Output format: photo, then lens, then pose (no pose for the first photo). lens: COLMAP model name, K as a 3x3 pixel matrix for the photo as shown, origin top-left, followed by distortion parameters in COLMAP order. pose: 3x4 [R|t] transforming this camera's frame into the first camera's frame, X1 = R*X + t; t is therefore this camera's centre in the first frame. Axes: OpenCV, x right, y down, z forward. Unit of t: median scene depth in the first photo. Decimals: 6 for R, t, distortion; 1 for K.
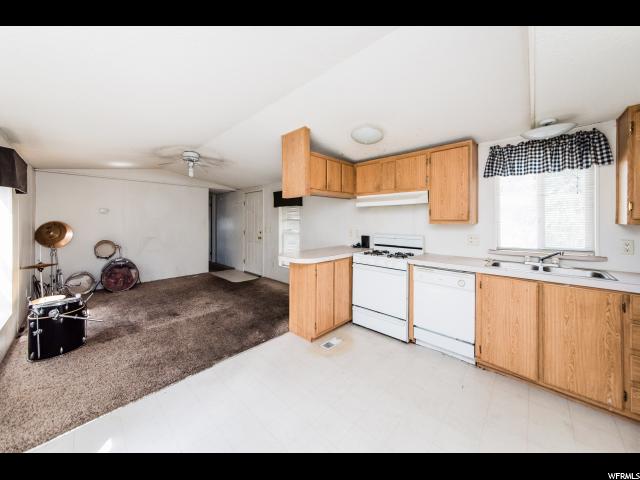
lens RADIAL K [[243.8, 0, 341.6], [0, 243.8, 219.5], [0, 0, 1]] dist [-0.029200, 0.009099]
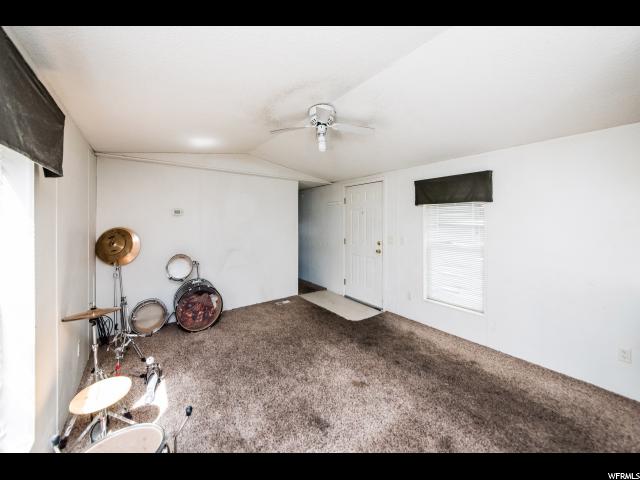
lens RADIAL K [[243.0, 0, 323.0], [0, 243.0, 219.1], [0, 0, 1]] dist [-0.000689, -0.000086]
pose [[0.981546, 0.001018, -0.191222, -0.431047], [-0.001256, 0.999999, -0.001125, -0.015621], [0.191220, 0.001345, 0.981546, 0.371683]]
